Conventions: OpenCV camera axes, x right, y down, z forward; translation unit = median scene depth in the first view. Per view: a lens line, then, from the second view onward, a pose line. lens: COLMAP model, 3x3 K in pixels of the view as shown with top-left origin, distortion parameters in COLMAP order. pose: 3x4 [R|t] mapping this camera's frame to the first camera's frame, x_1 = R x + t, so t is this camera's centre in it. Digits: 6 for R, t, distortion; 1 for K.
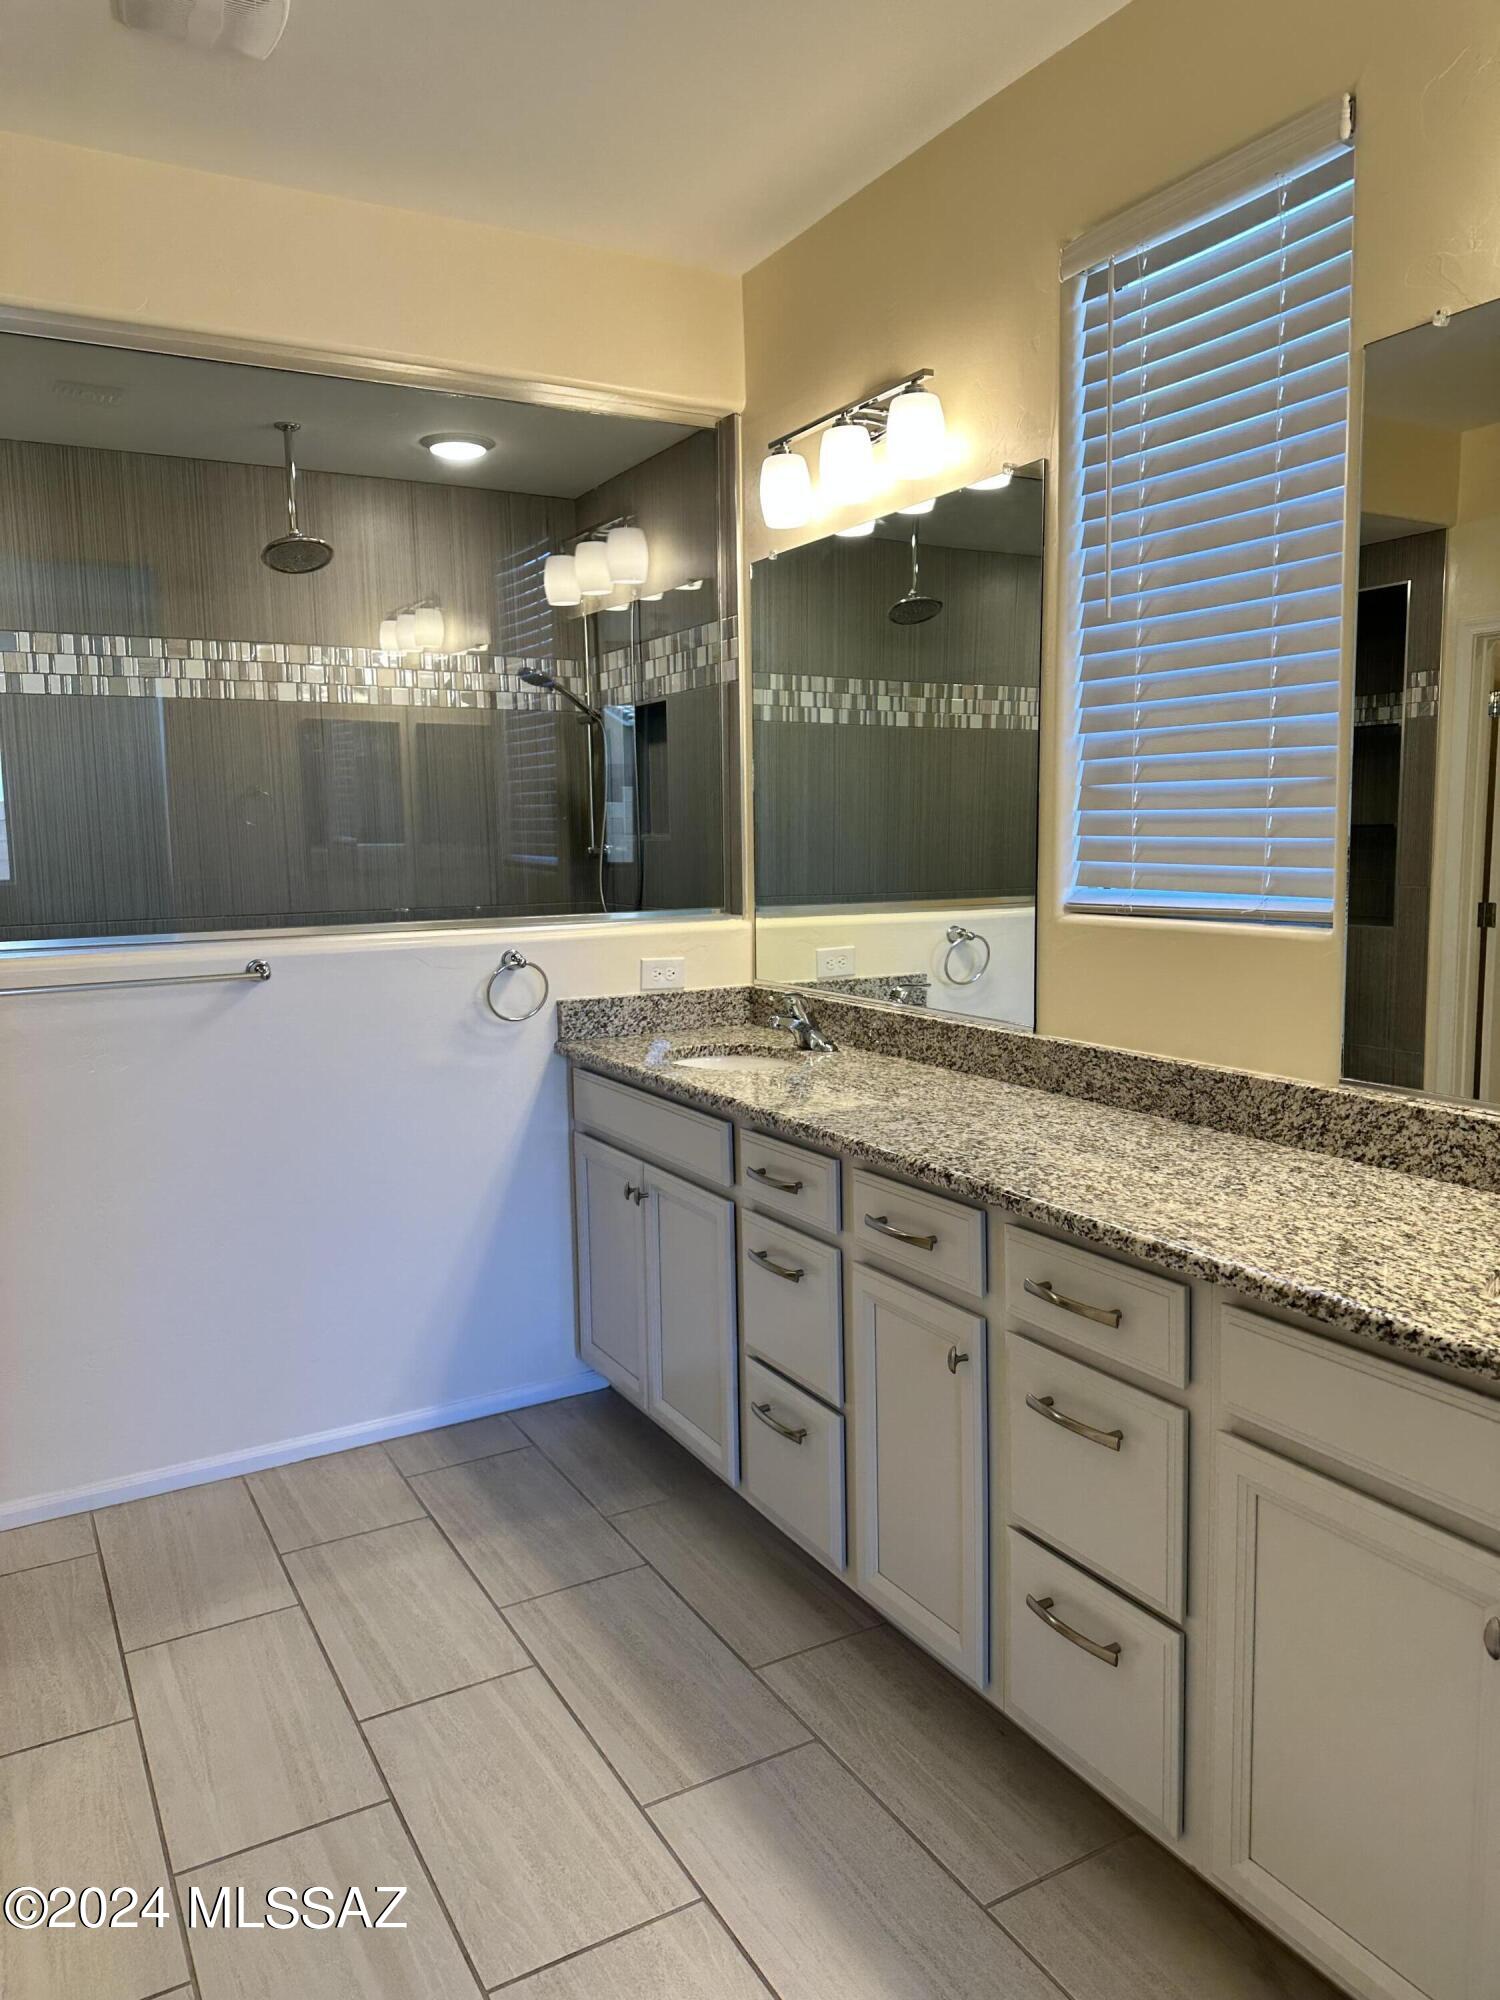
lens RADIAL K [[1410.8, 0, 750.0], [0, 1410.8, 1000.0], [0, 0, 1]] dist [0.032923, 0.002994]
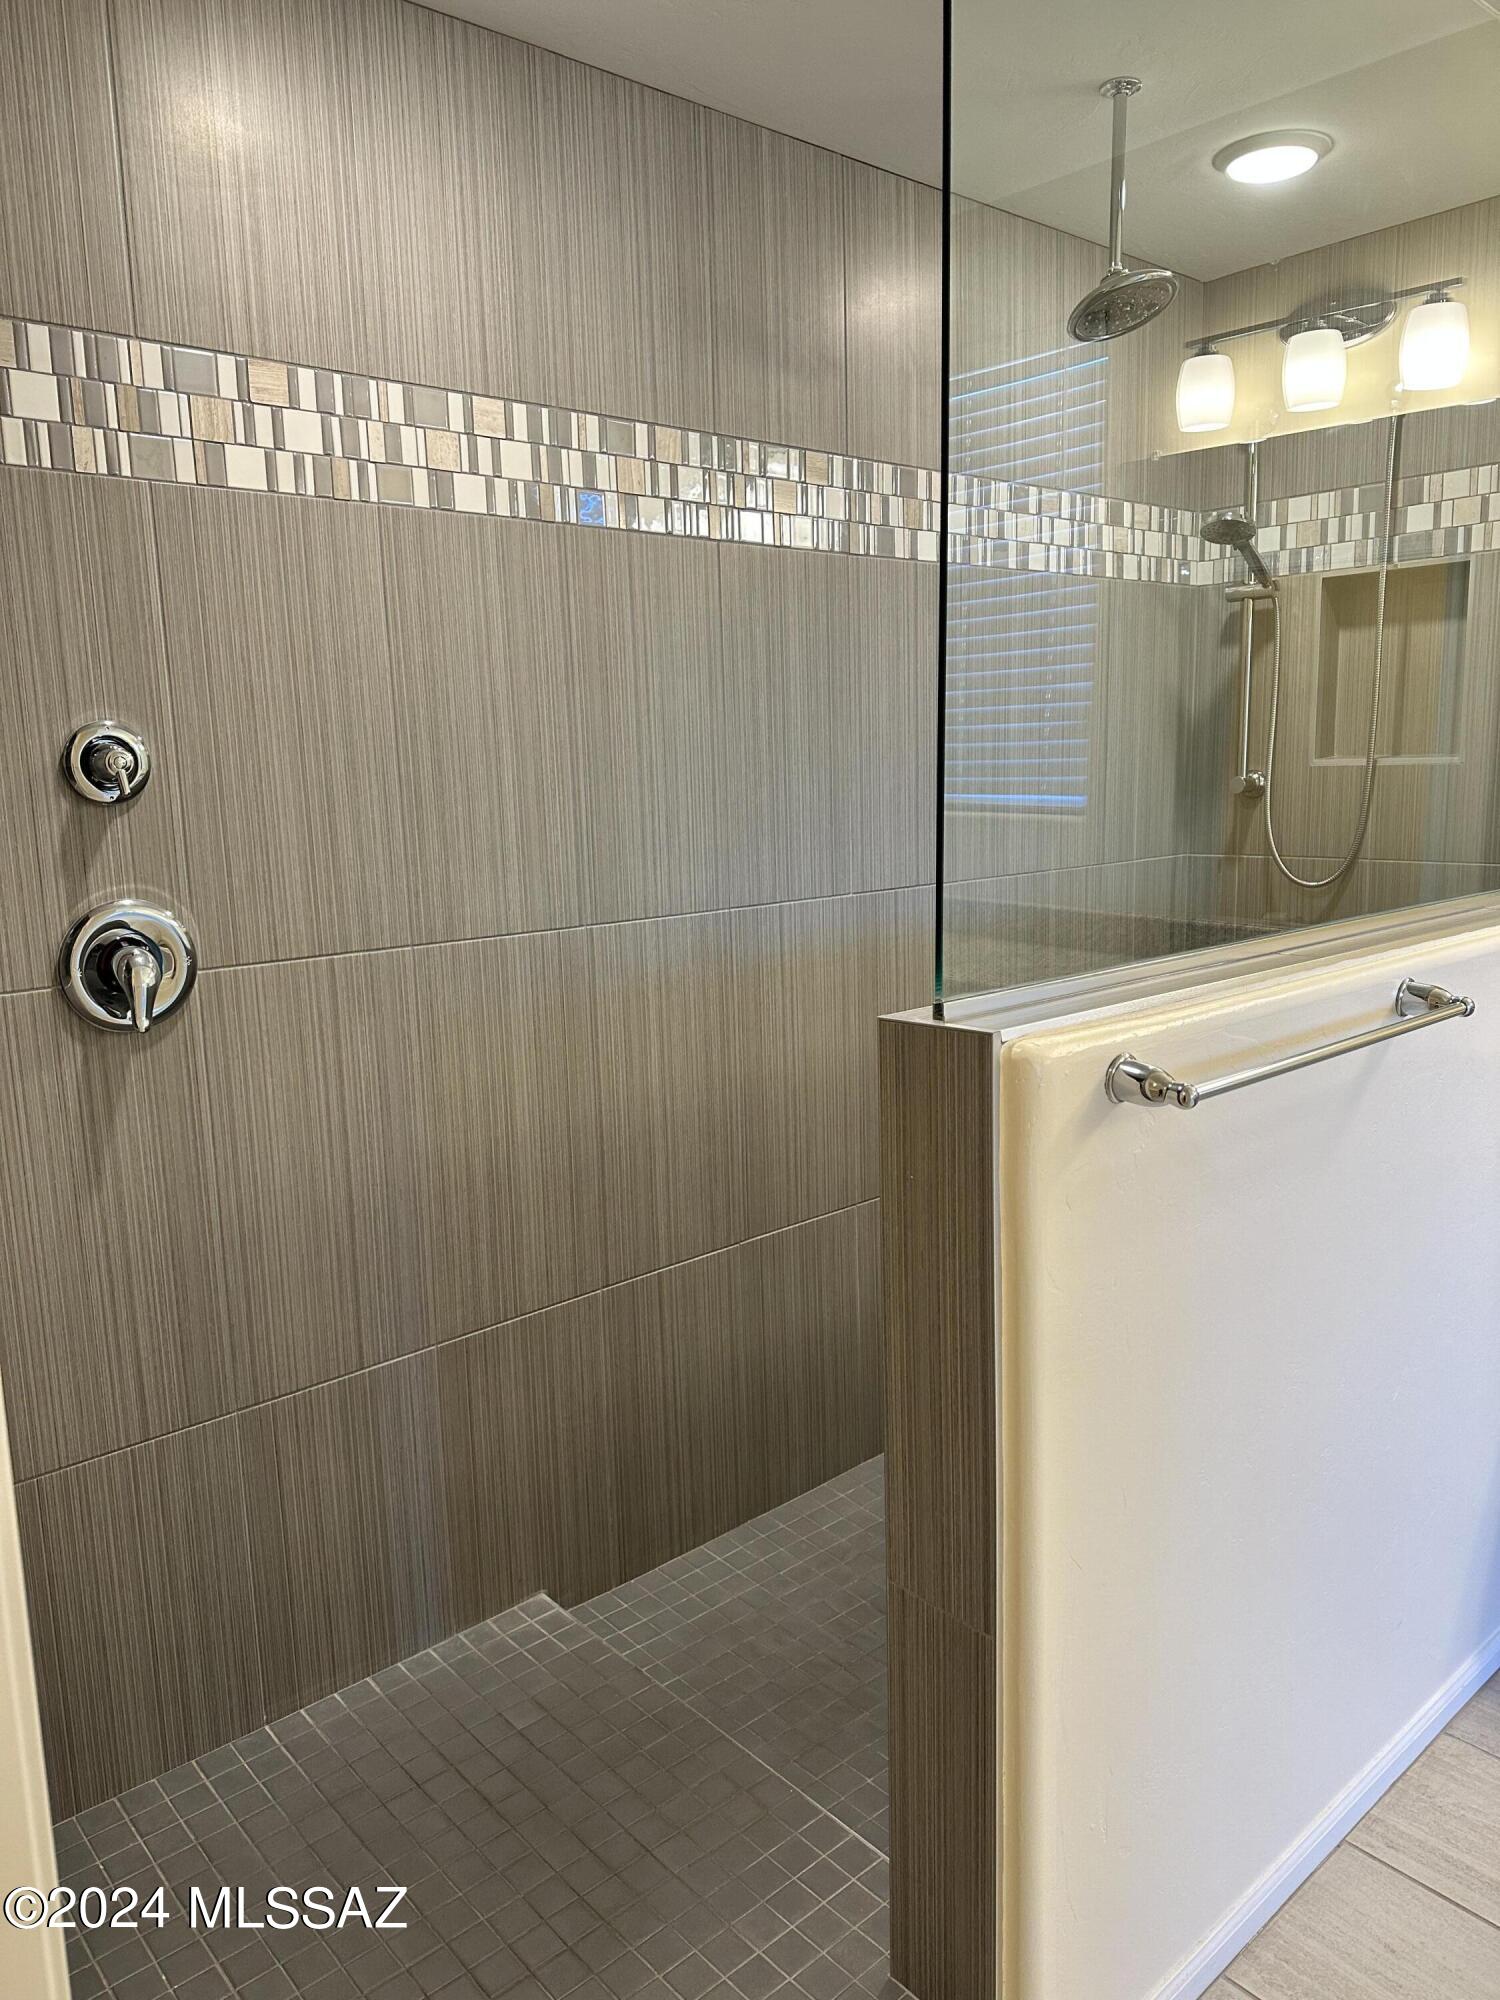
lens RADIAL K [[1410.8, 0, 750.0], [0, 1410.8, 1000.0], [0, 0, 1]] dist [0.032923, 0.002994]
pose [[0.977349, -0.044390, 0.206928, -0.579870], [0.033414, 0.997858, 0.056242, -0.049072], [-0.208982, -0.048053, 0.976738, 0.388941]]
